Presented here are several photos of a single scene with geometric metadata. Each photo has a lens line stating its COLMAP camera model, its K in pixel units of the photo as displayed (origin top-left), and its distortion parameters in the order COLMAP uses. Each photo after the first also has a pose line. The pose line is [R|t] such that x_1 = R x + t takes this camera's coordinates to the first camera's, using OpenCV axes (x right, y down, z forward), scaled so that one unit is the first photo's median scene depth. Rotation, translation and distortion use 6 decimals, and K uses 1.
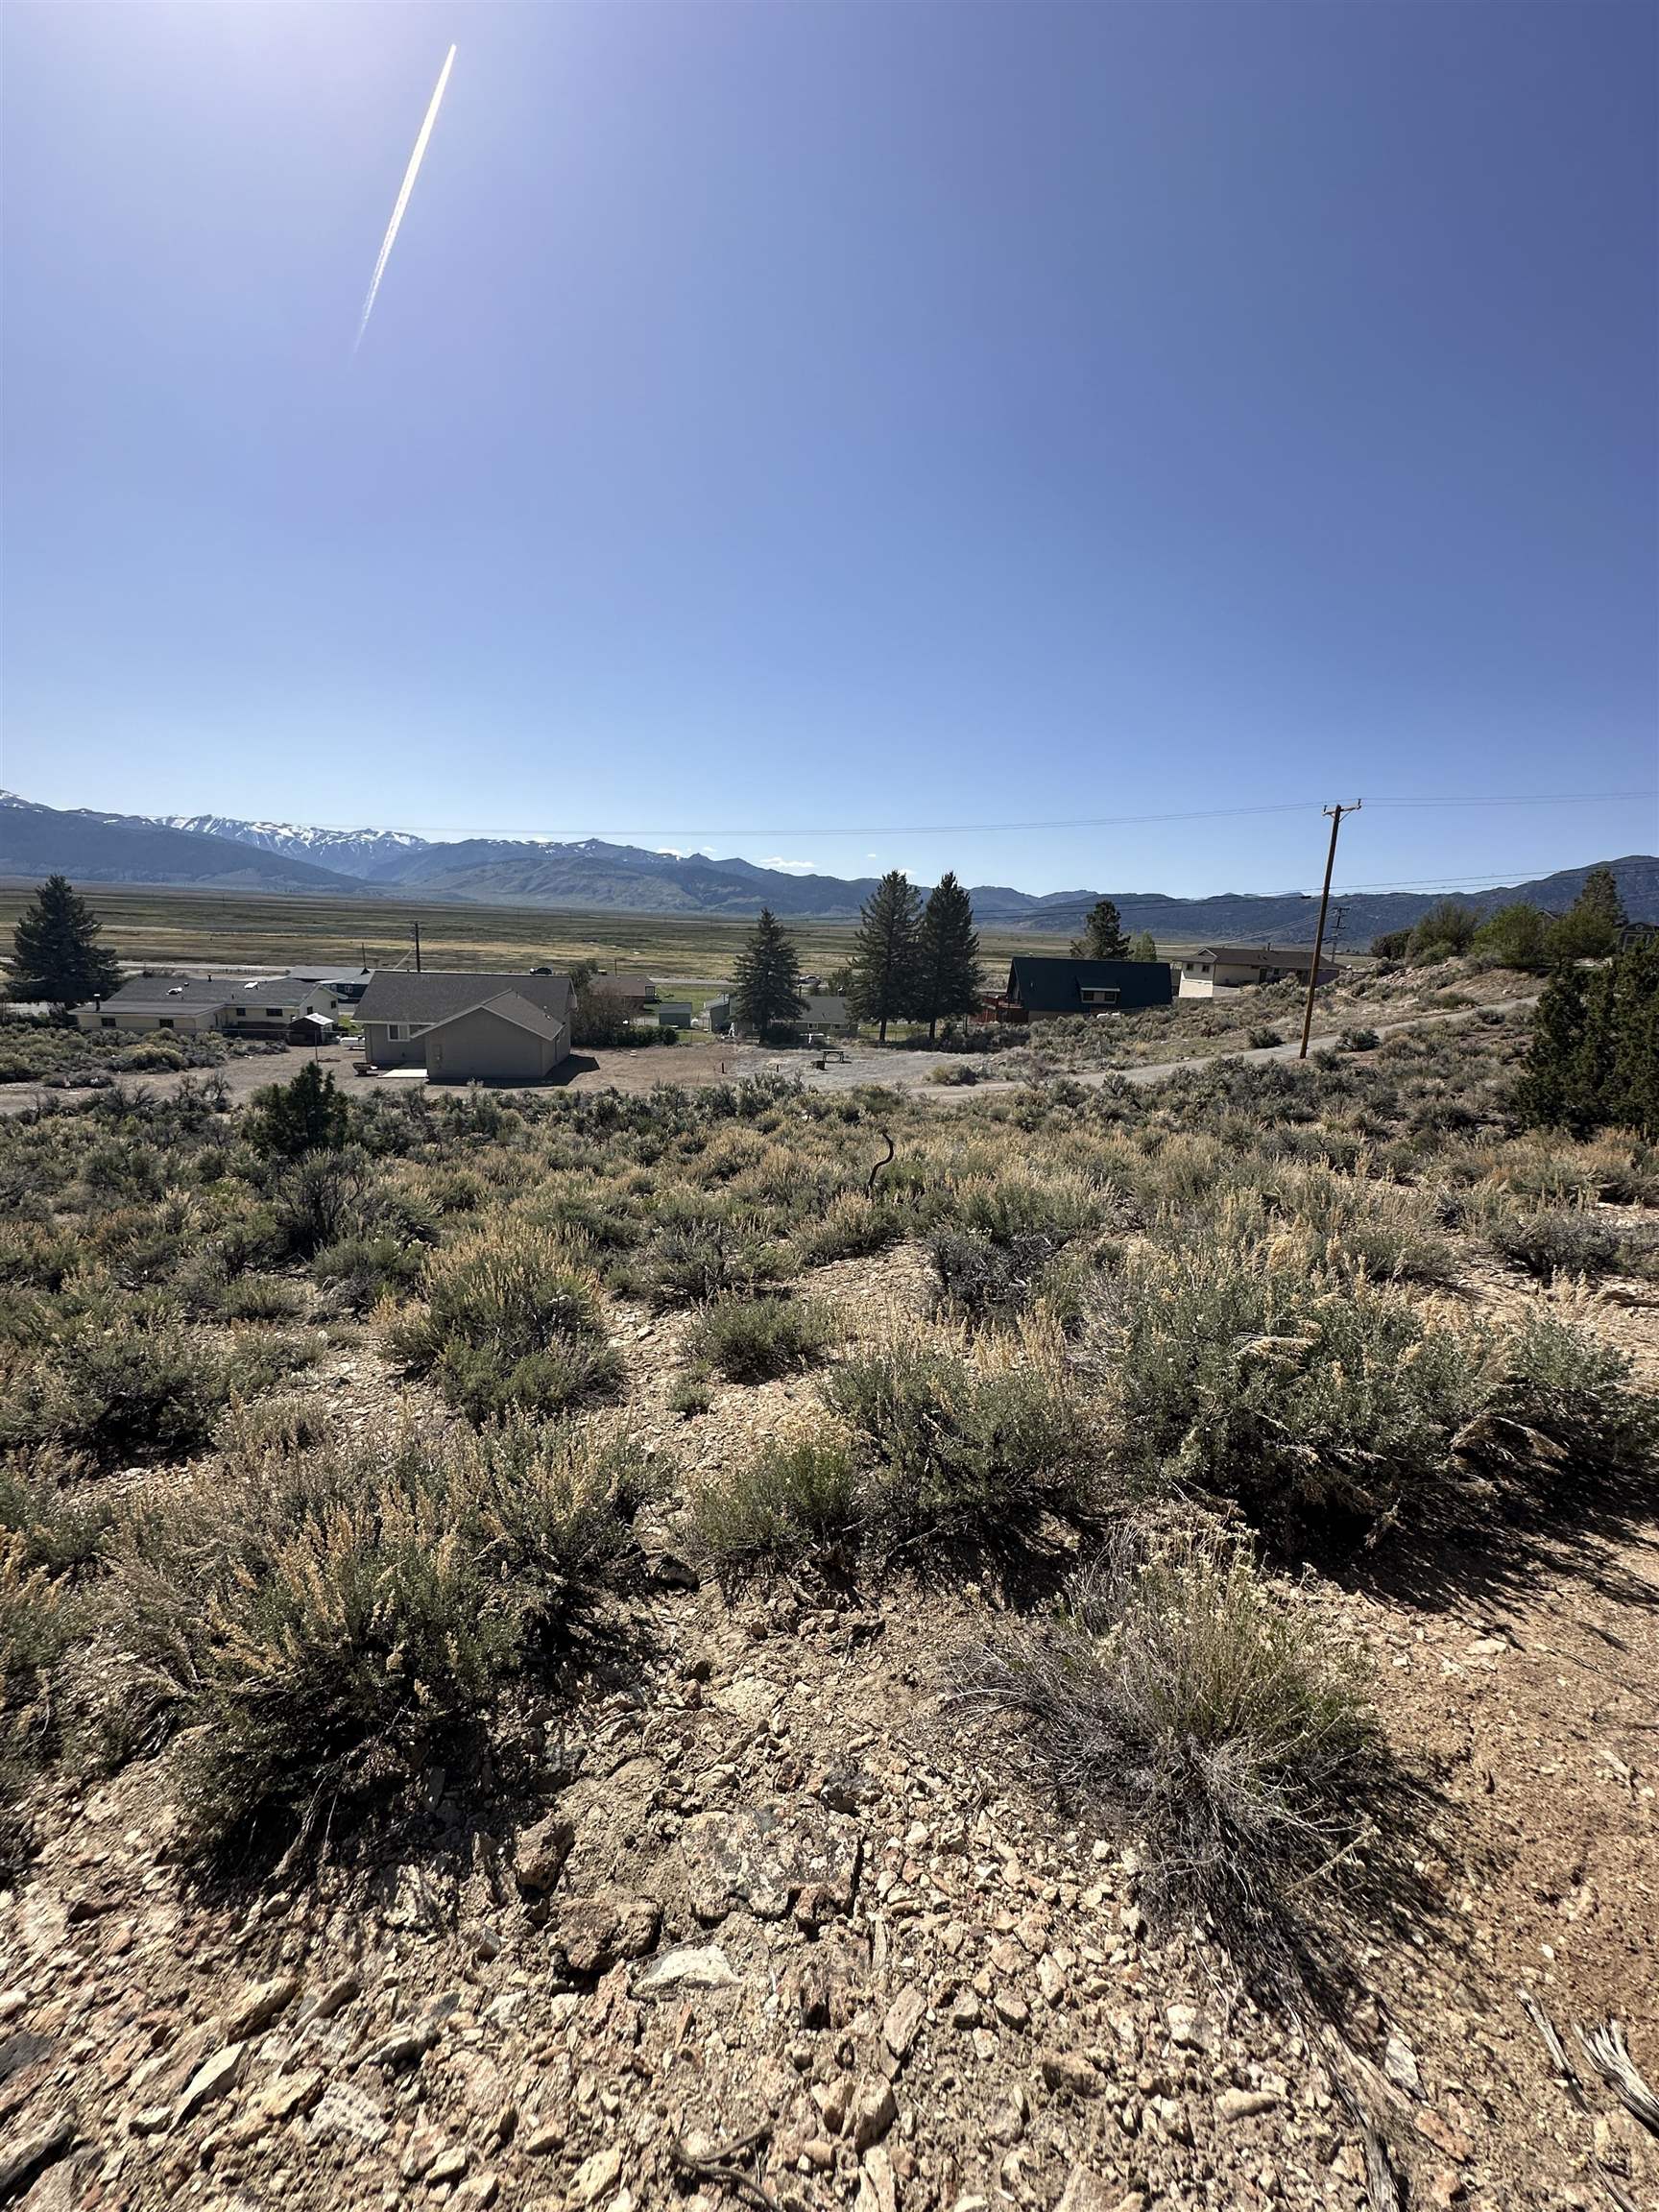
lens RADIAL K [[883.2, 0, 831.0], [0, 883.2, 1104.4], [0, 0, 1]] dist [-0.004800, 0.001917]
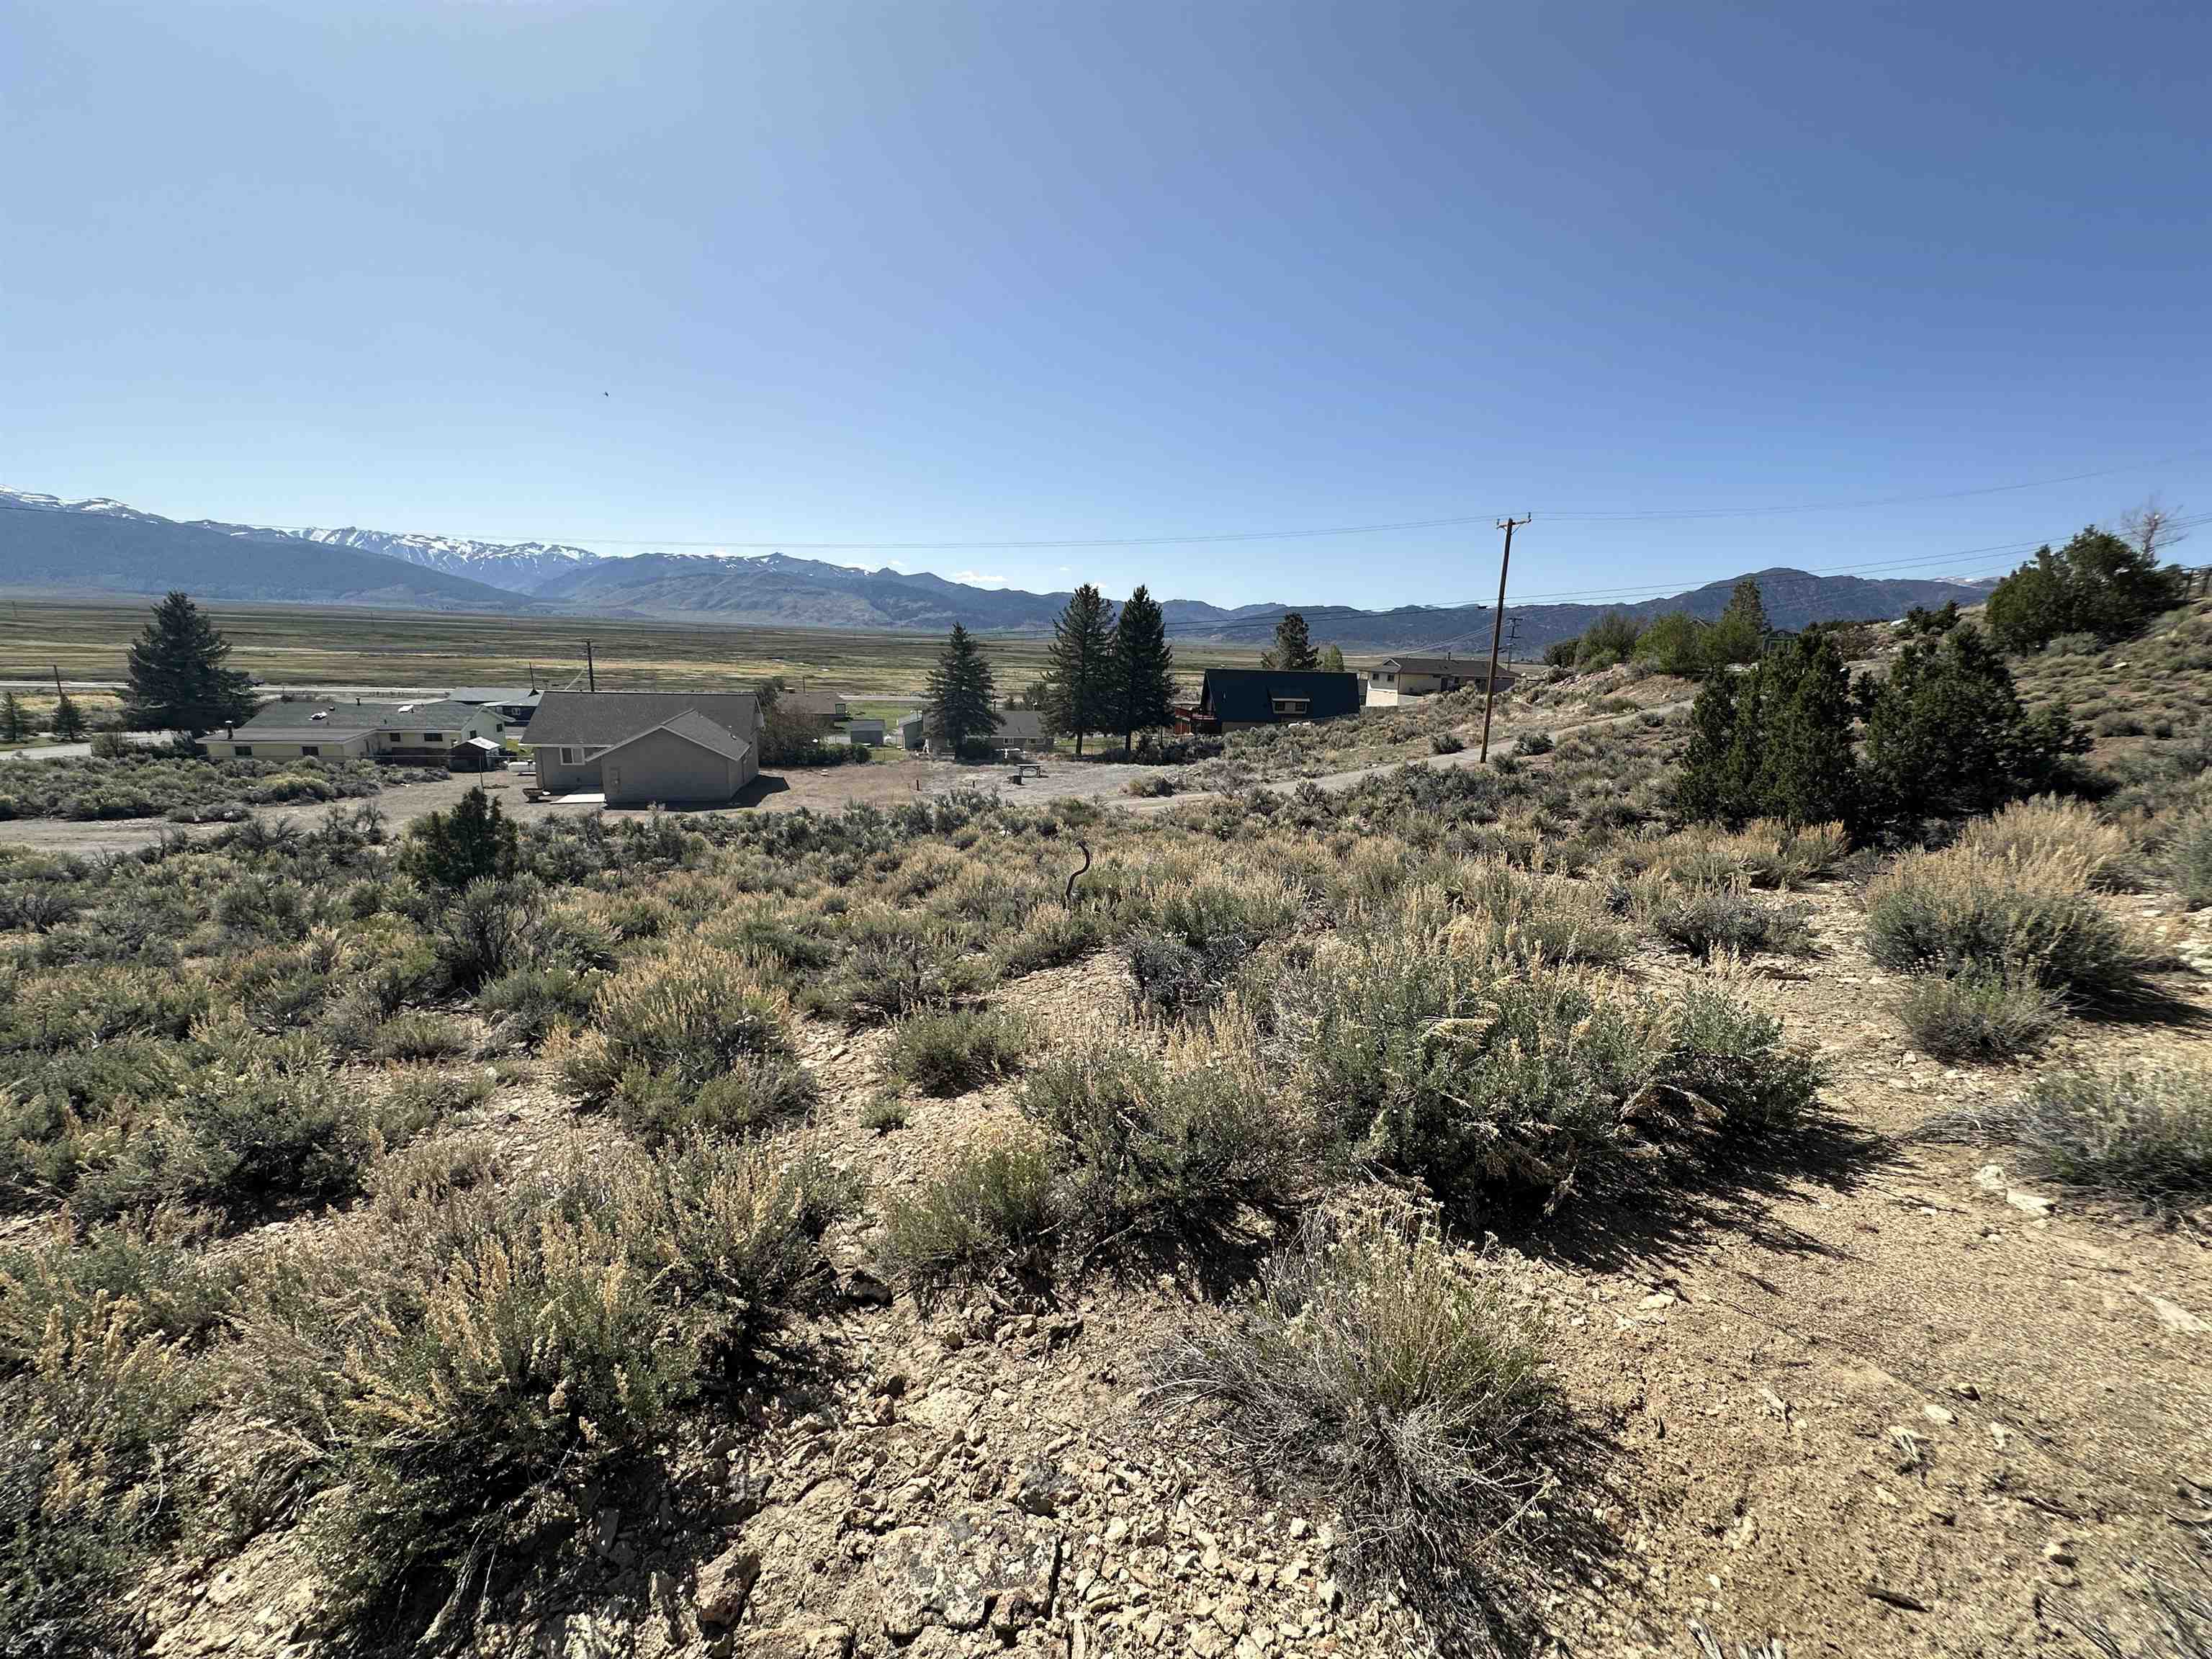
lens RADIAL K [[883.2, 0, 1105.8], [0, 883.2, 826.3], [0, 0, 1]] dist [-0.004800, 0.001917]
pose [[0.995952, -0.027011, 0.085737, 0.001153], [0.026284, 0.999608, 0.009601, 0.001512], [-0.085963, -0.007308, 0.996272, 0.001106]]
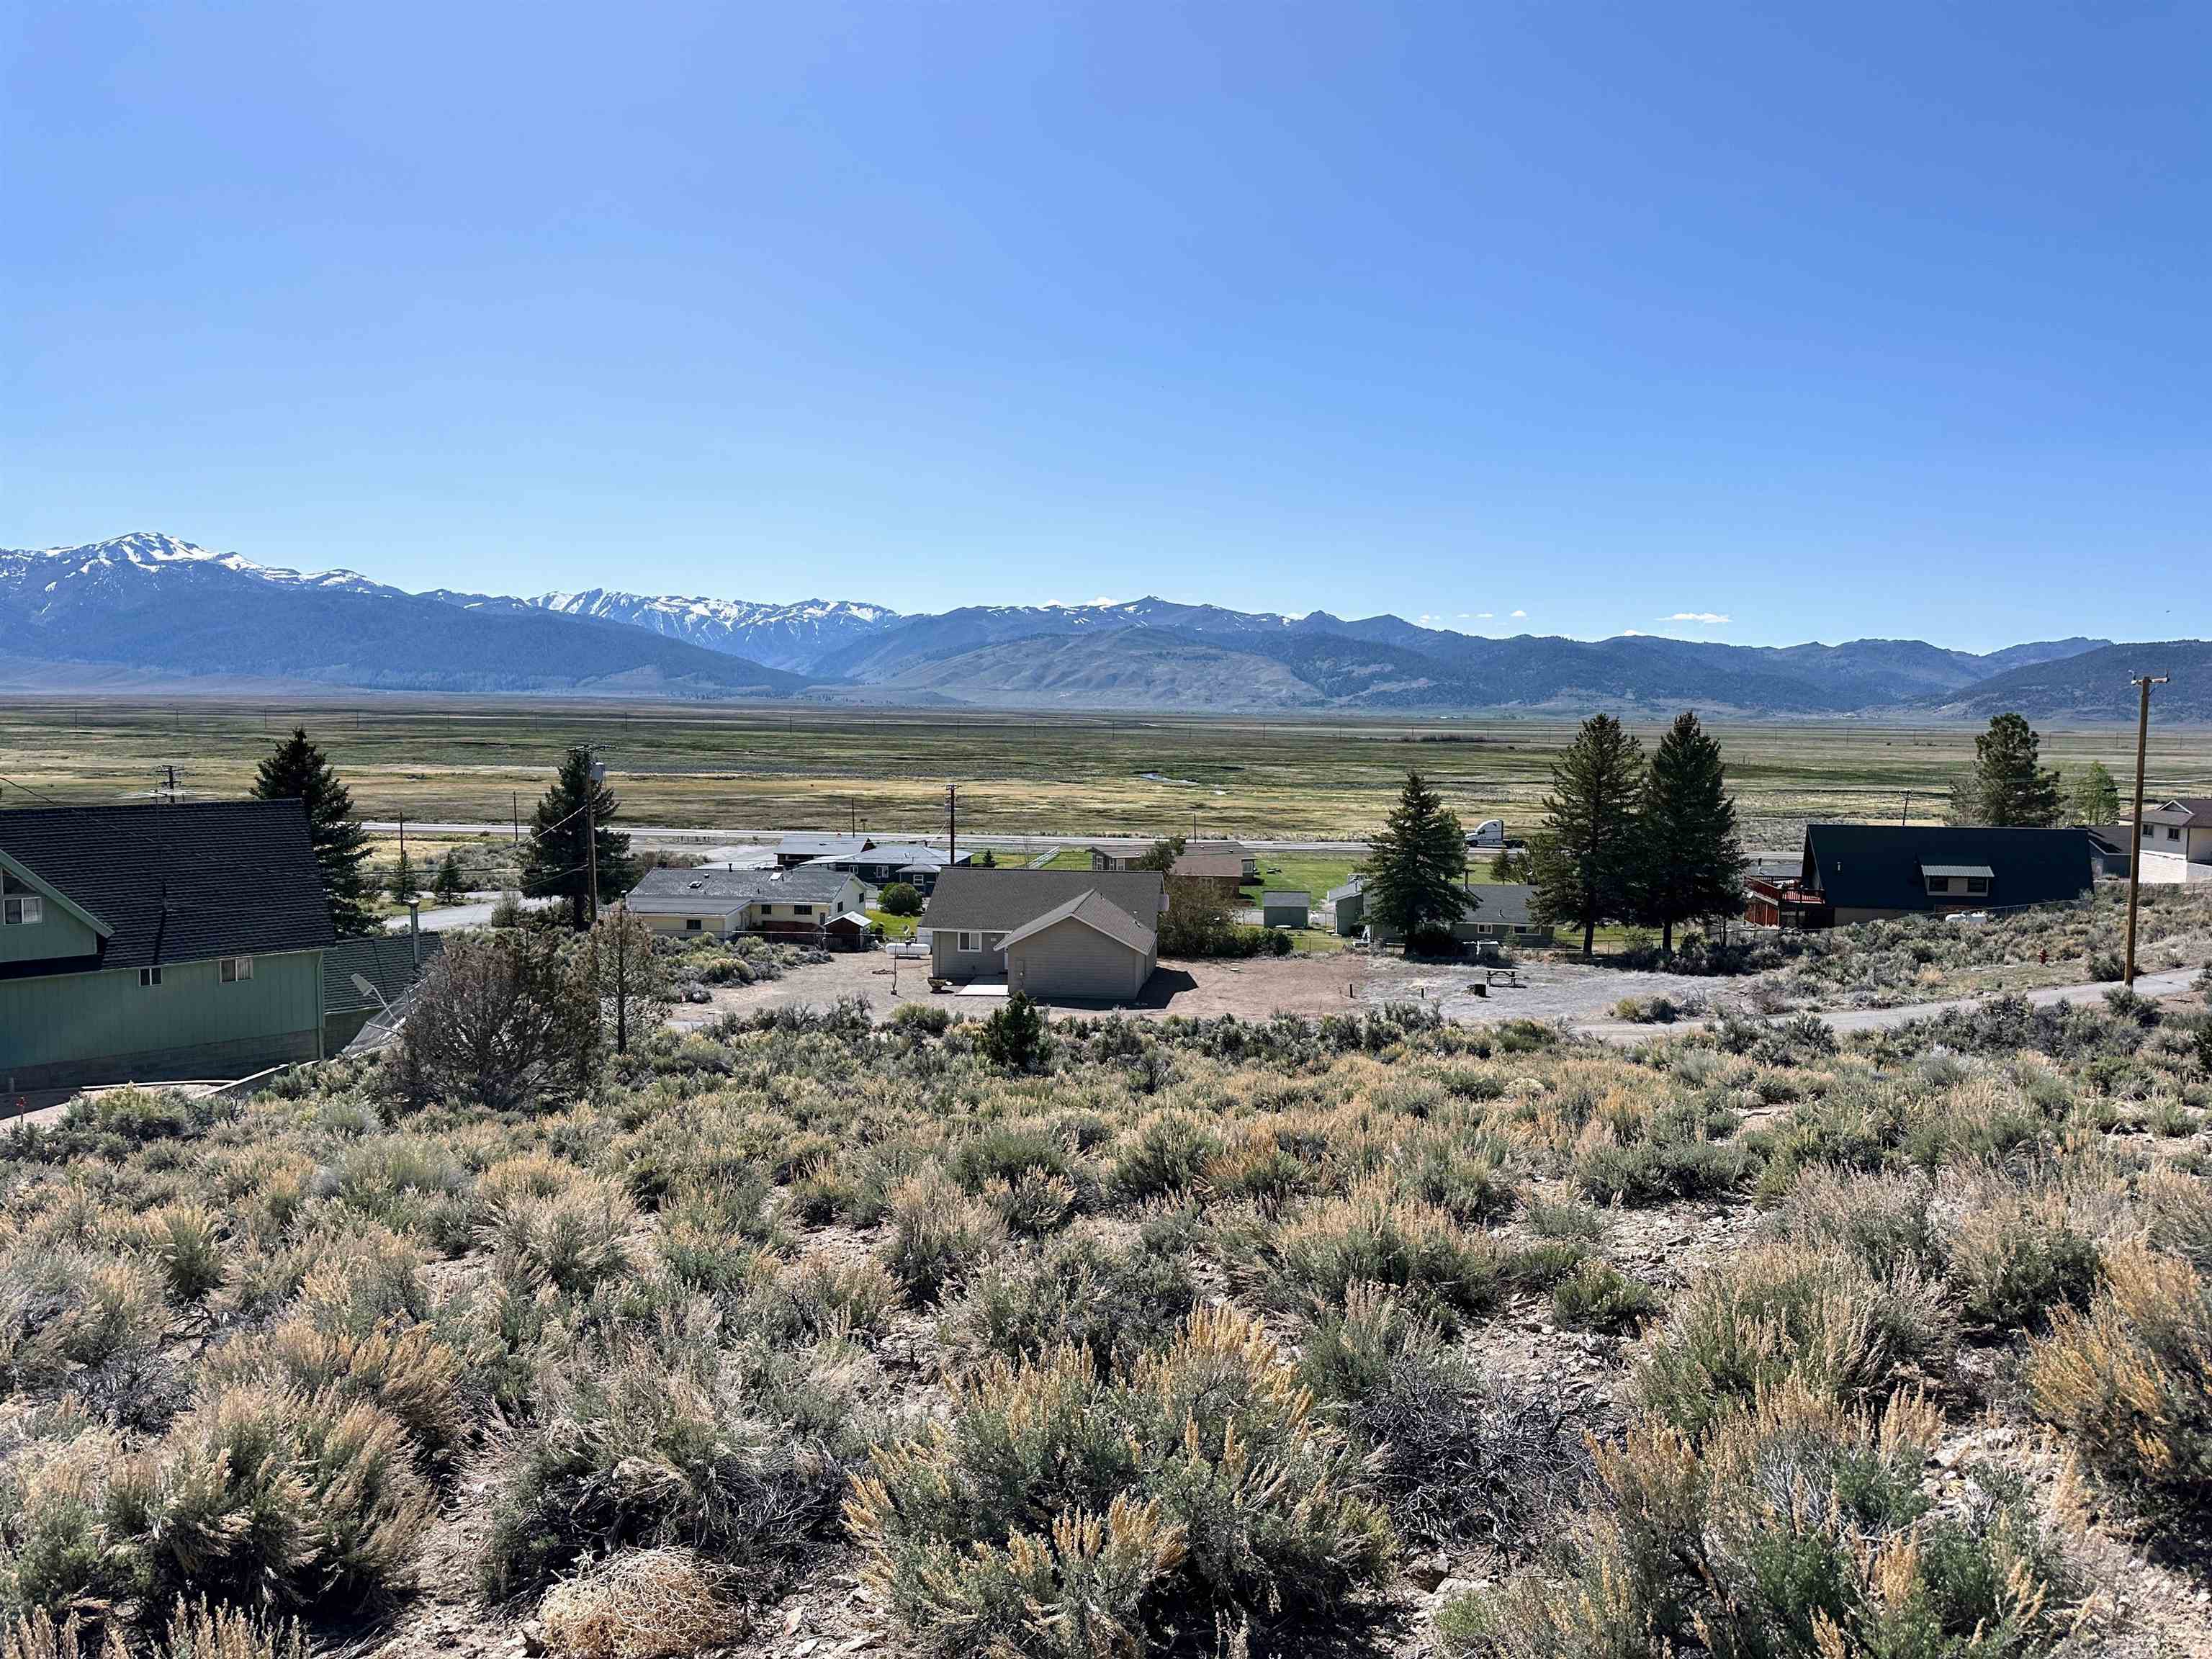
lens RADIAL K [[1530.3, 0, 1102.3], [0, 1530.3, 847.1], [0, 0, 1]] dist [0.159975, -0.238825]
pose [[0.959001, -0.008159, -0.283284, 0.107638], [-0.026985, 0.992415, -0.119934, 0.004589], [0.282113, 0.122661, 0.951507, -0.765719]]
